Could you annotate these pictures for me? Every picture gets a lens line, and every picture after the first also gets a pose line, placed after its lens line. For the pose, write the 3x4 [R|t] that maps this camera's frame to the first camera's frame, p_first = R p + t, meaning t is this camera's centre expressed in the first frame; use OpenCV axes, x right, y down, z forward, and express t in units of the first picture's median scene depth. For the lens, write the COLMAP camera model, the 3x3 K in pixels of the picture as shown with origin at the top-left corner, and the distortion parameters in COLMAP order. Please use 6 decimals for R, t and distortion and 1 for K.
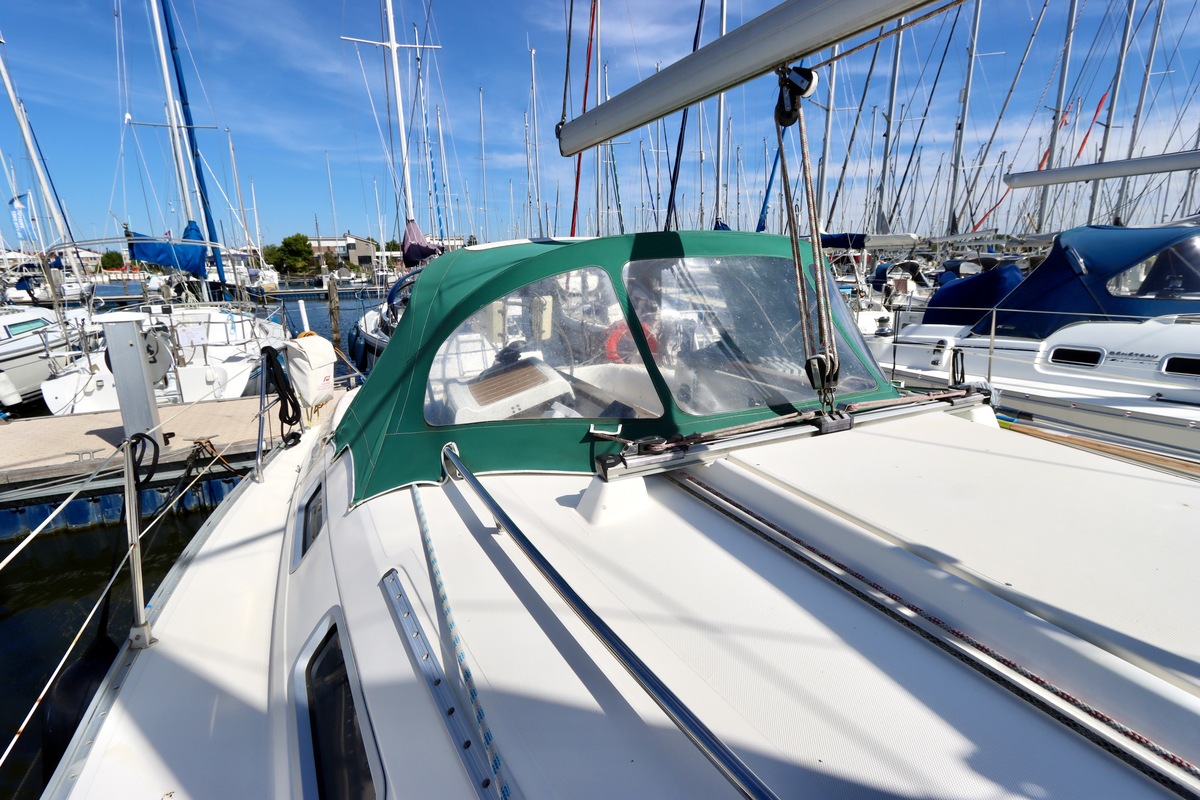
lens RADIAL K [[562.7, 0, 601.0], [0, 562.7, 405.4], [0, 0, 1]] dist [-0.146739, 0.113251]
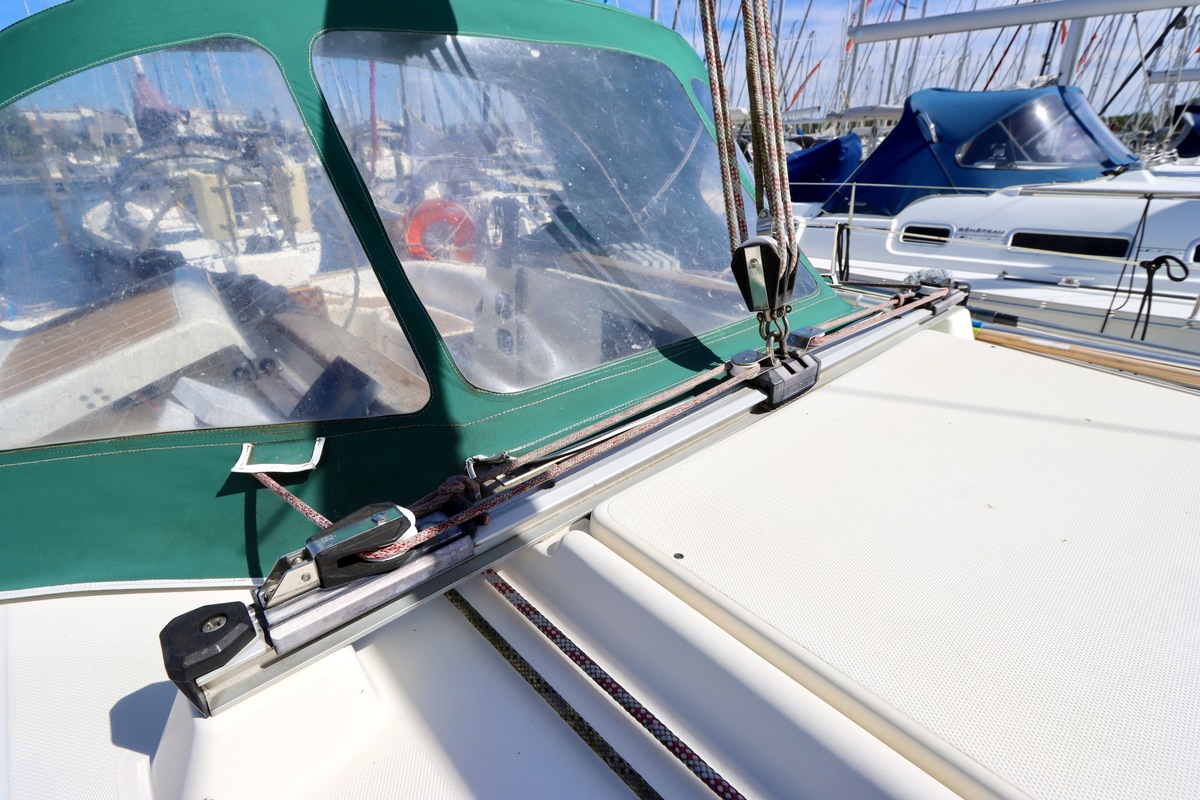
lens RADIAL K [[554.2, 0, 625.5], [0, 554.2, 436.2], [0, 0, 1]] dist [-0.010448, 0.000157]
pose [[0.948072, -0.138884, 0.286132, 0.111178], [0.069666, 0.968457, 0.239242, -0.040869], [-0.310333, -0.206885, 0.927843, 0.487819]]
